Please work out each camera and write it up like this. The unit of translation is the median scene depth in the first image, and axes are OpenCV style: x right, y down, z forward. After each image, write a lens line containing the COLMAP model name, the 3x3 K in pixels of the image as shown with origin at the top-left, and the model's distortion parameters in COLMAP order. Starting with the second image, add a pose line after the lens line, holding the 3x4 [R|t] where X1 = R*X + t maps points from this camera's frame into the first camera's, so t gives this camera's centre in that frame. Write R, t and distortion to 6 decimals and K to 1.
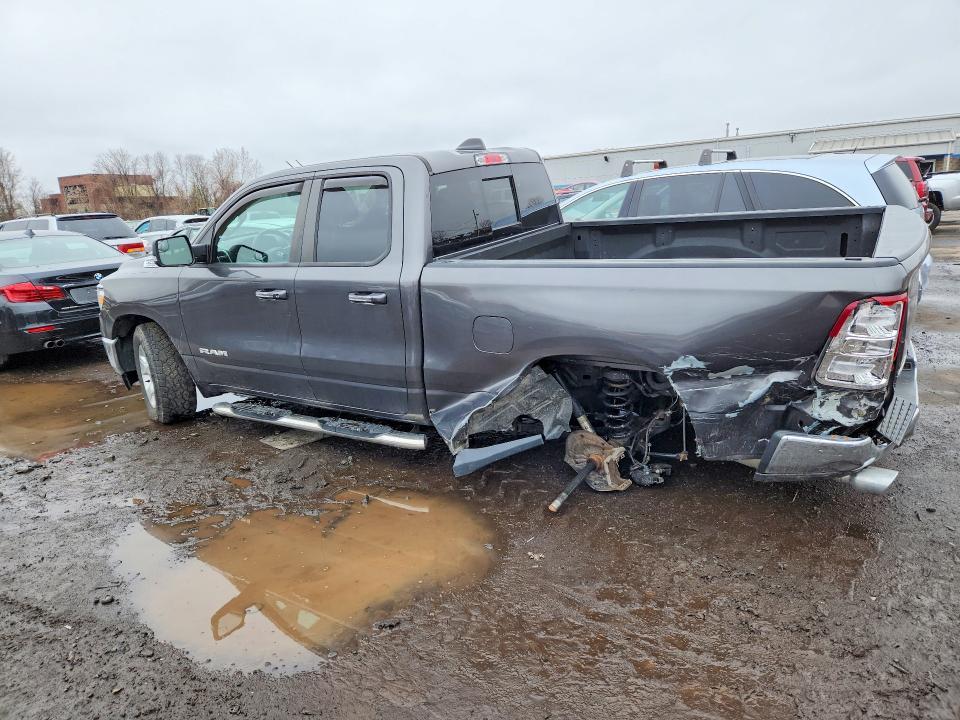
lens RADIAL K [[651.0, 0, 480.0], [0, 651.0, 360.0], [0, 0, 1]] dist [0.034849, -0.005914]
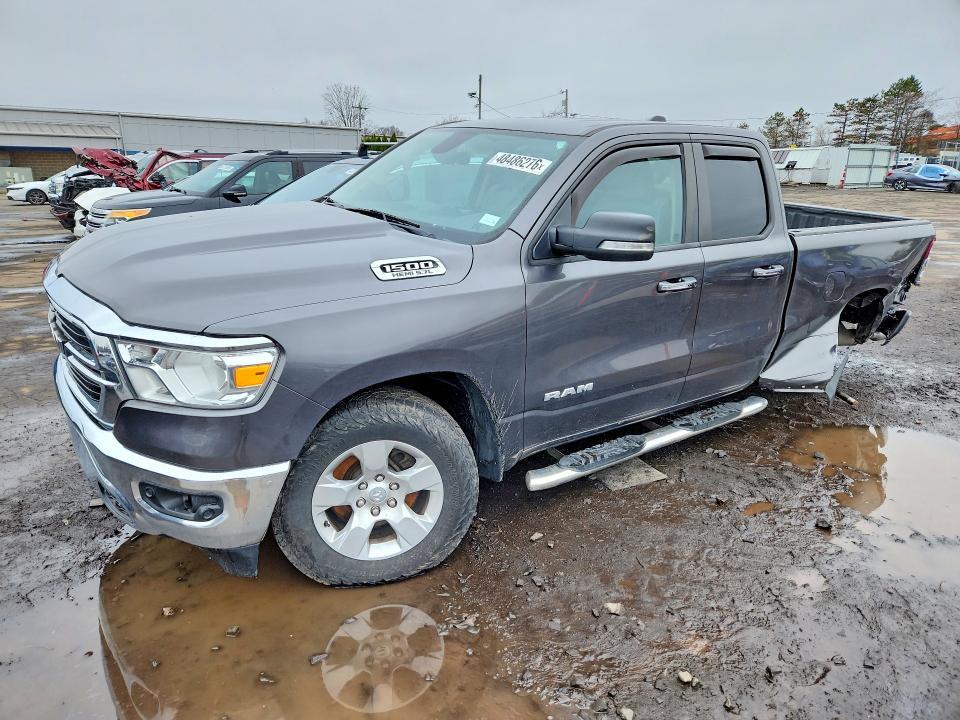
lens RADIAL K [[651.0, 0, 480.0], [0, 651.0, 360.0], [0, 0, 1]] dist [0.034849, -0.005914]
pose [[0.383629, -0.204488, 0.900563, -1.141915], [0.194770, 0.971157, 0.137548, -0.167195], [-0.902715, 0.122635, 0.412392, 0.901359]]
